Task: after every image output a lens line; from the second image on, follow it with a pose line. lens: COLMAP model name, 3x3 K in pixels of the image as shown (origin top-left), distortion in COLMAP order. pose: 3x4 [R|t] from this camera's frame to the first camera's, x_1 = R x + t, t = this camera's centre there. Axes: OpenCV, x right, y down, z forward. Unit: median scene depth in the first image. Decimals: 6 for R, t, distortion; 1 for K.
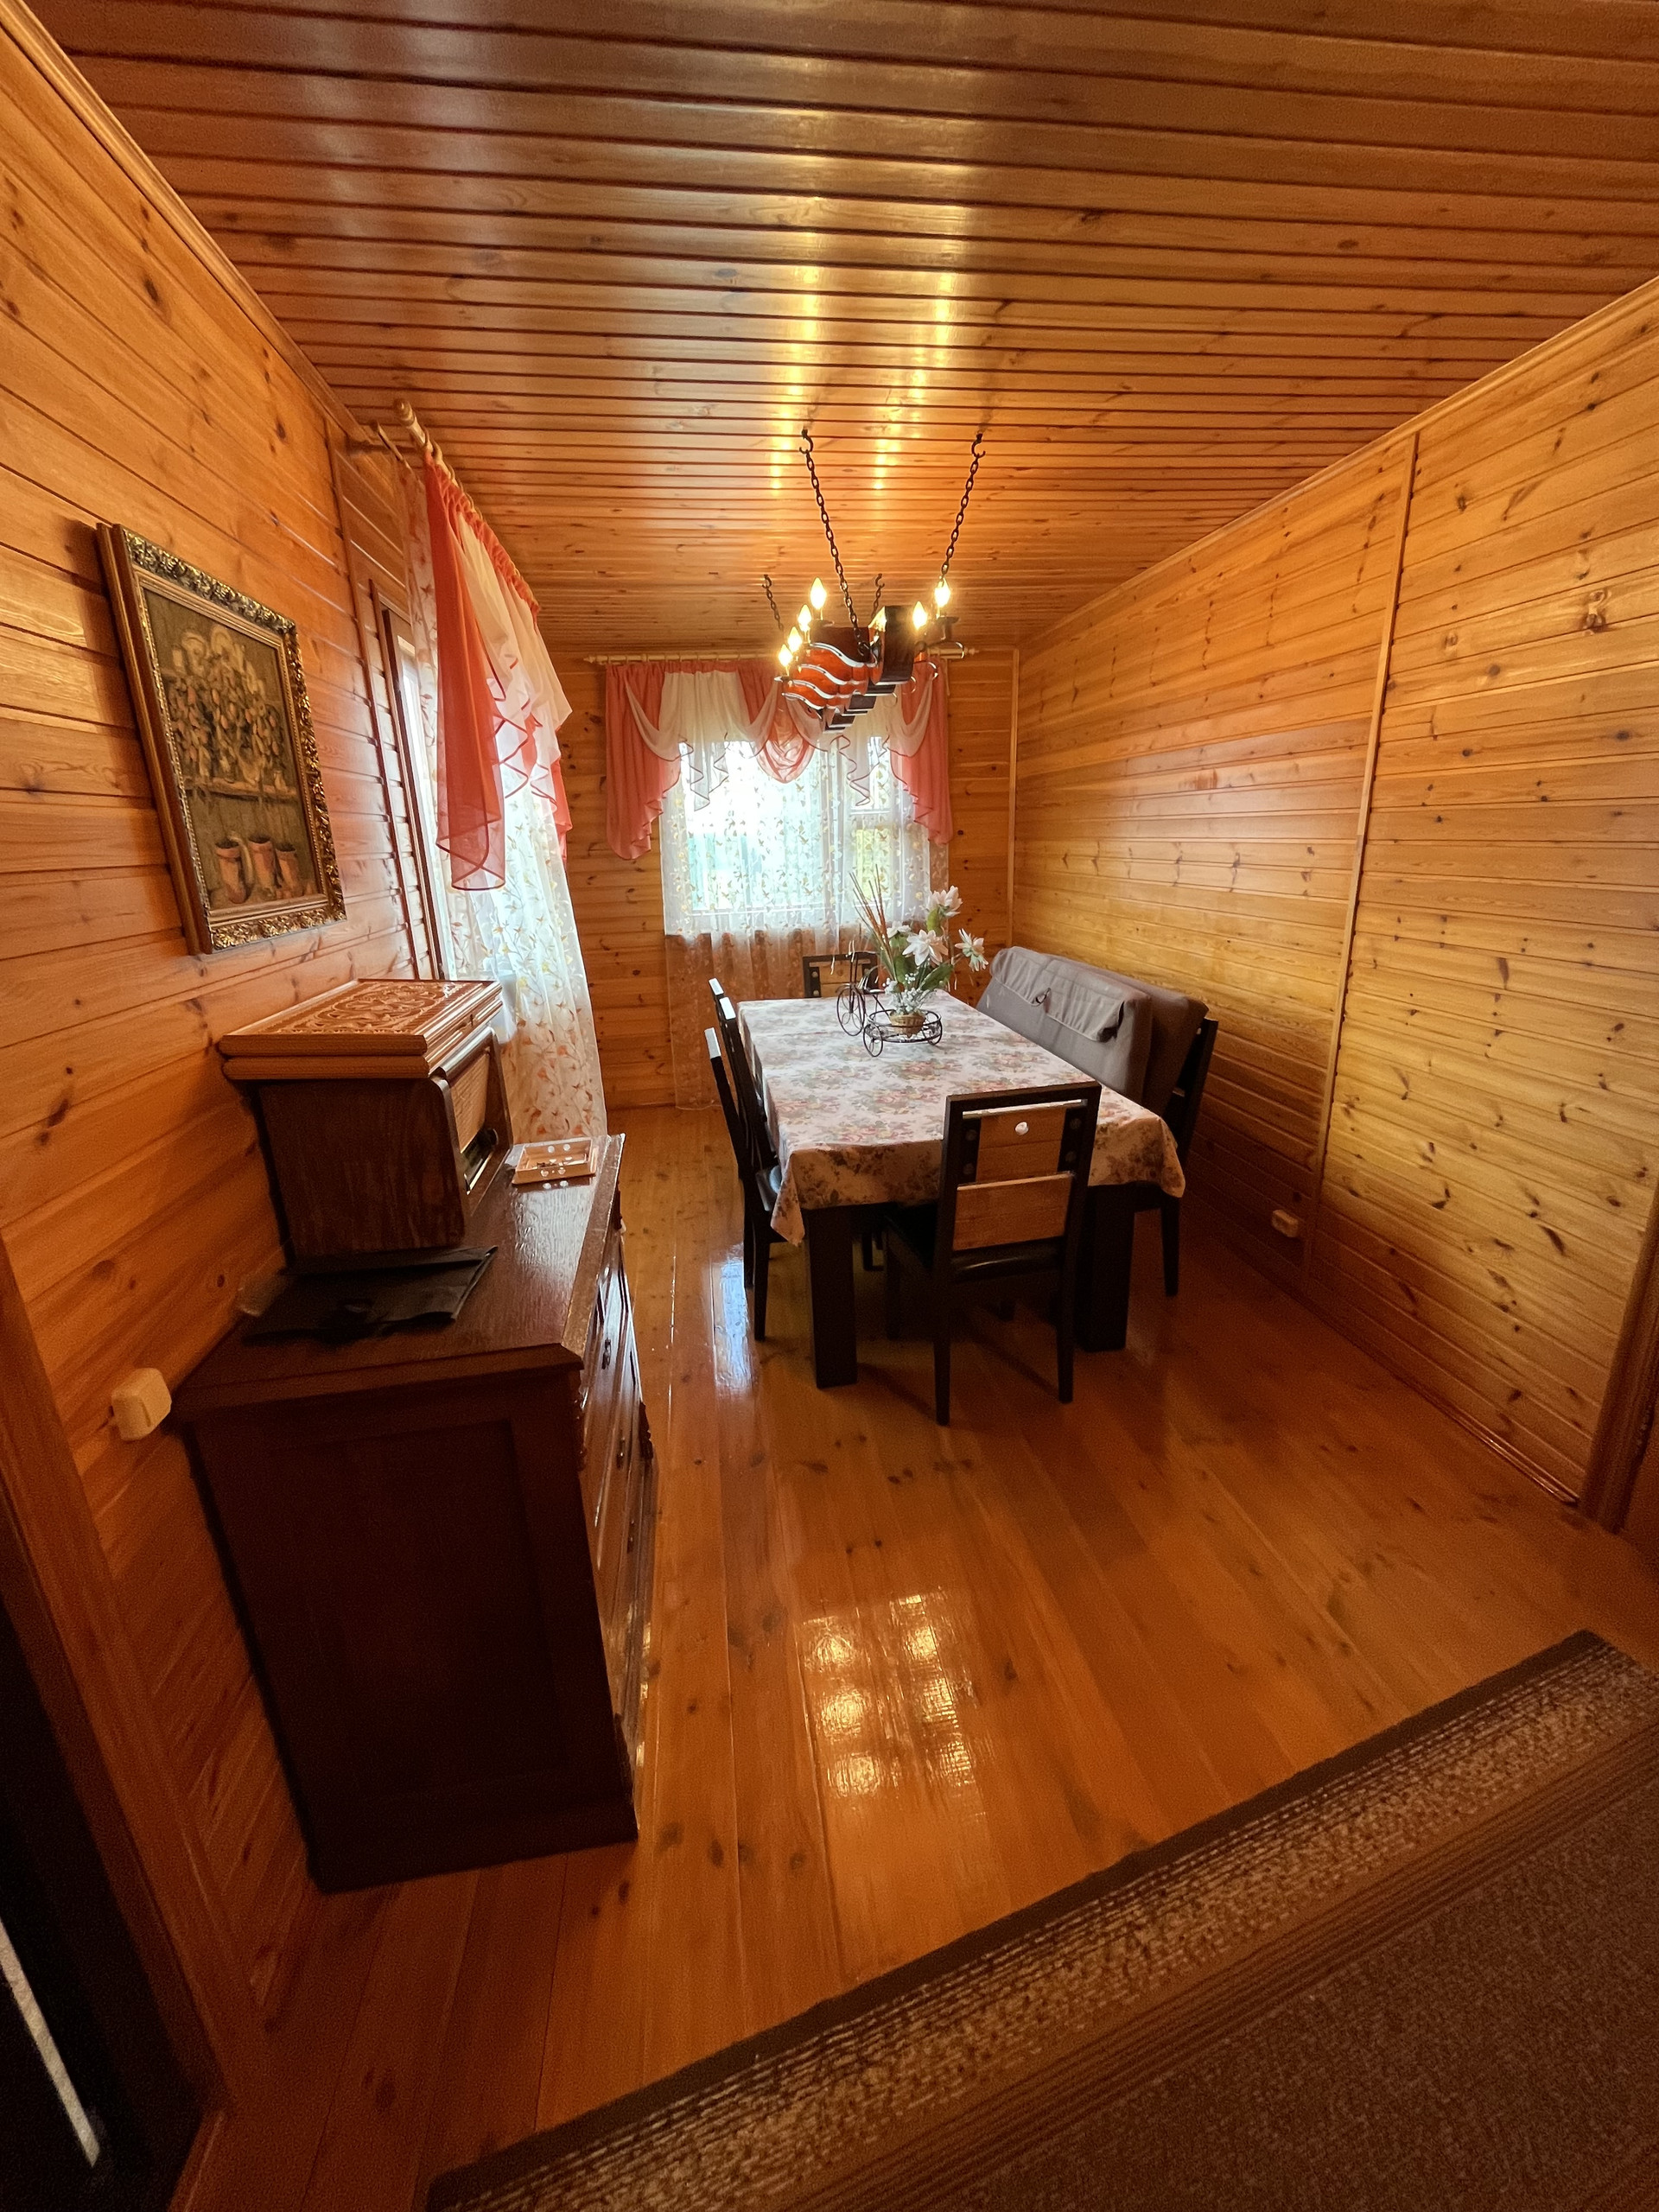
lens RADIAL K [[893.1, 0, 830.2], [0, 893.1, 1099.8], [0, 0, 1]] dist [-0.003393, -0.000100]
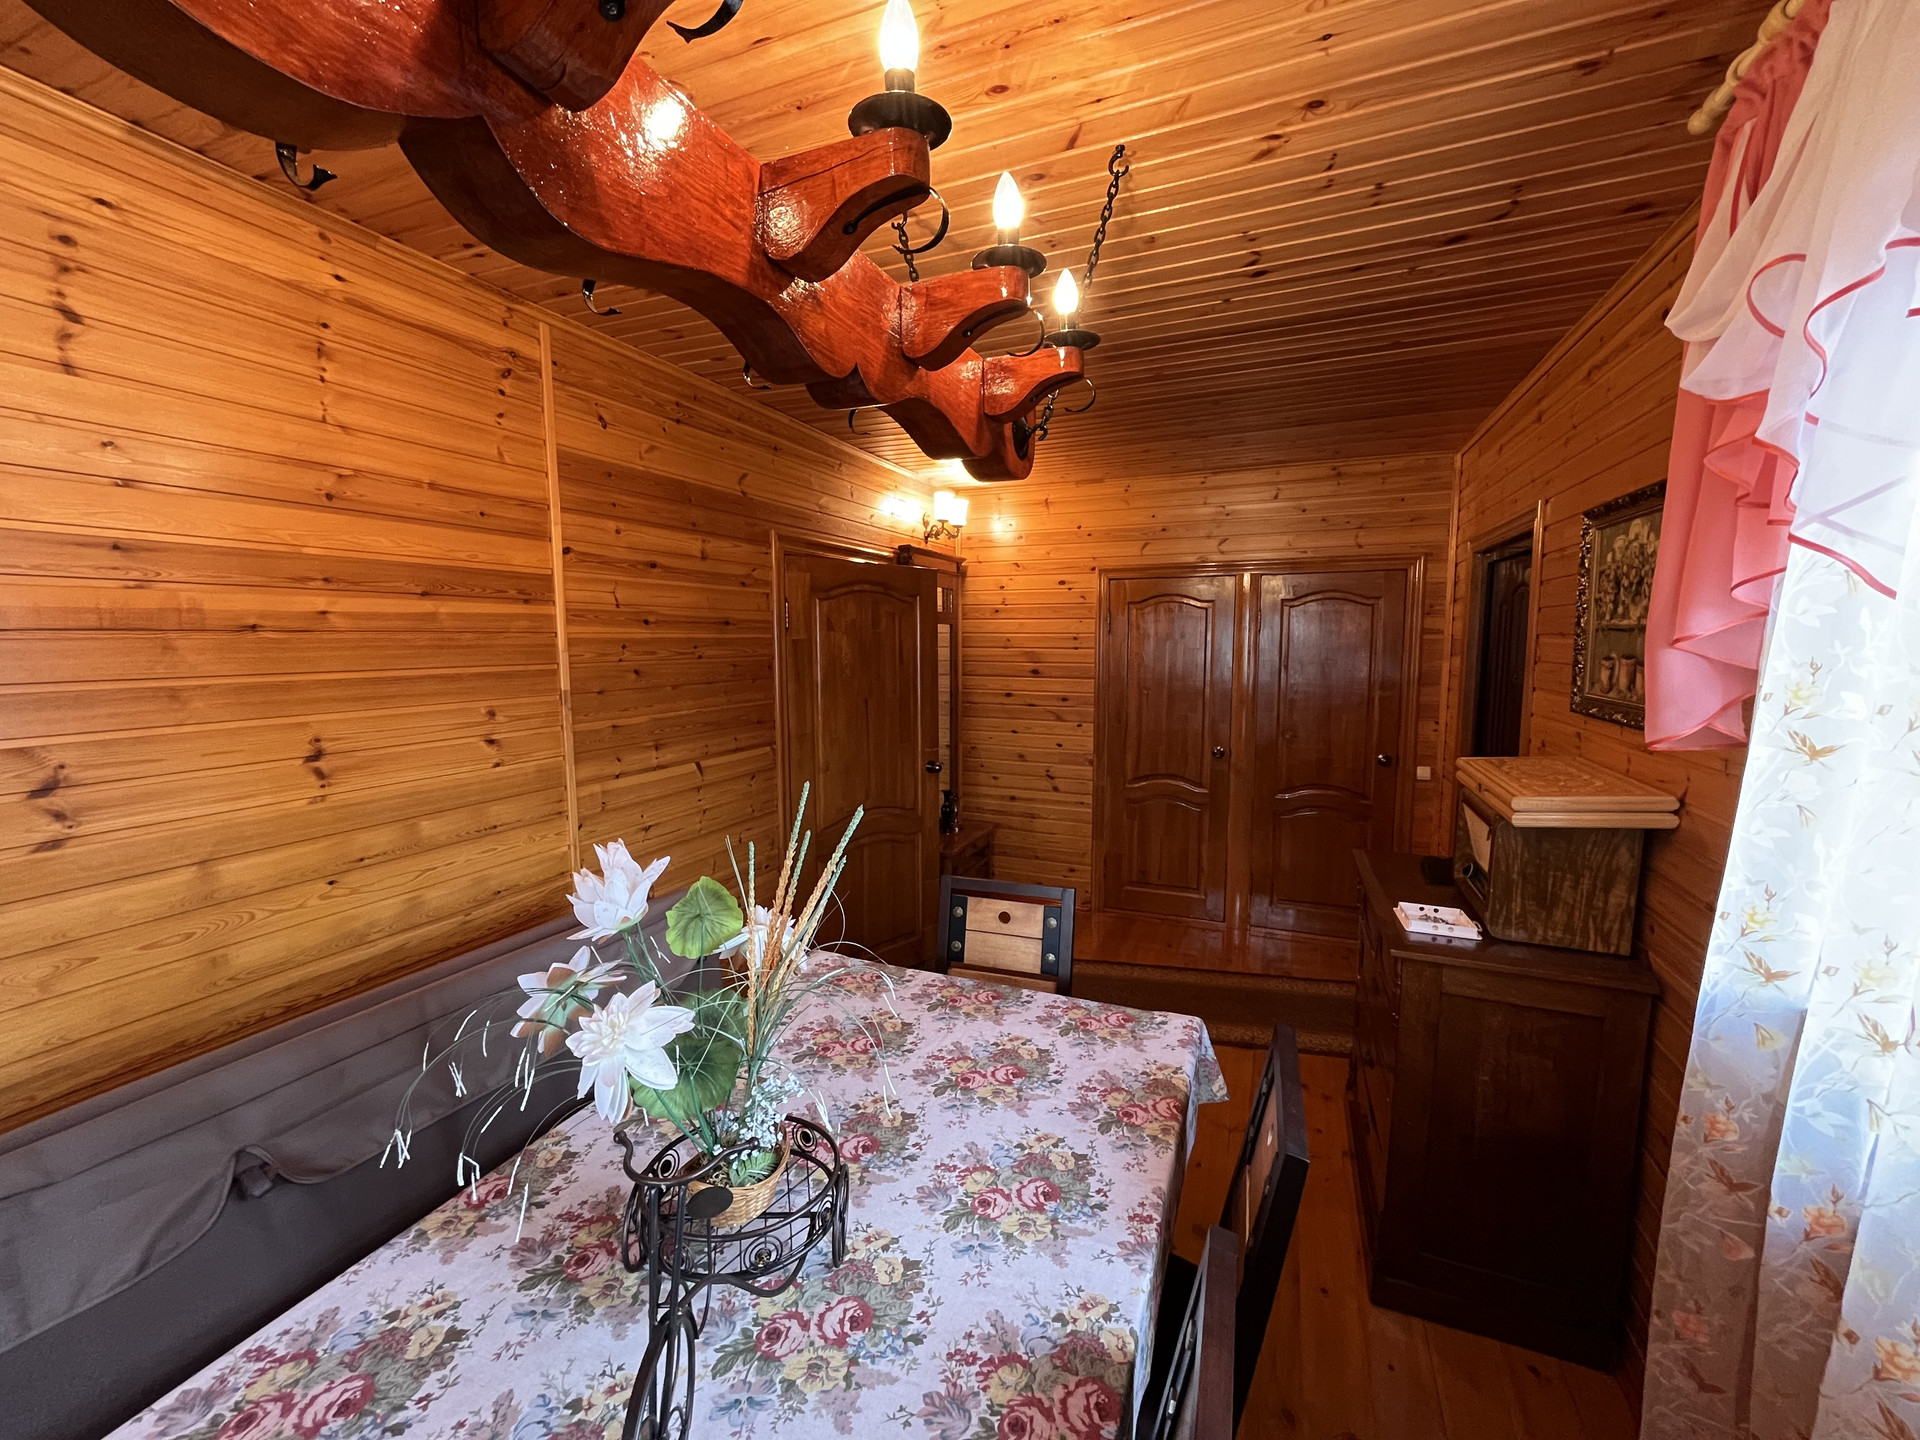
lens RADIAL K [[775.2, 0, 954.8], [0, 775.2, 717.3], [0, 0, 1]] dist [-0.003393, -0.000100]
pose [[-0.854220, -0.013389, 0.519740, -0.234512], [0.184130, 0.927085, 0.326511, -0.520400], [-0.486215, 0.374611, -0.789469, 1.639630]]
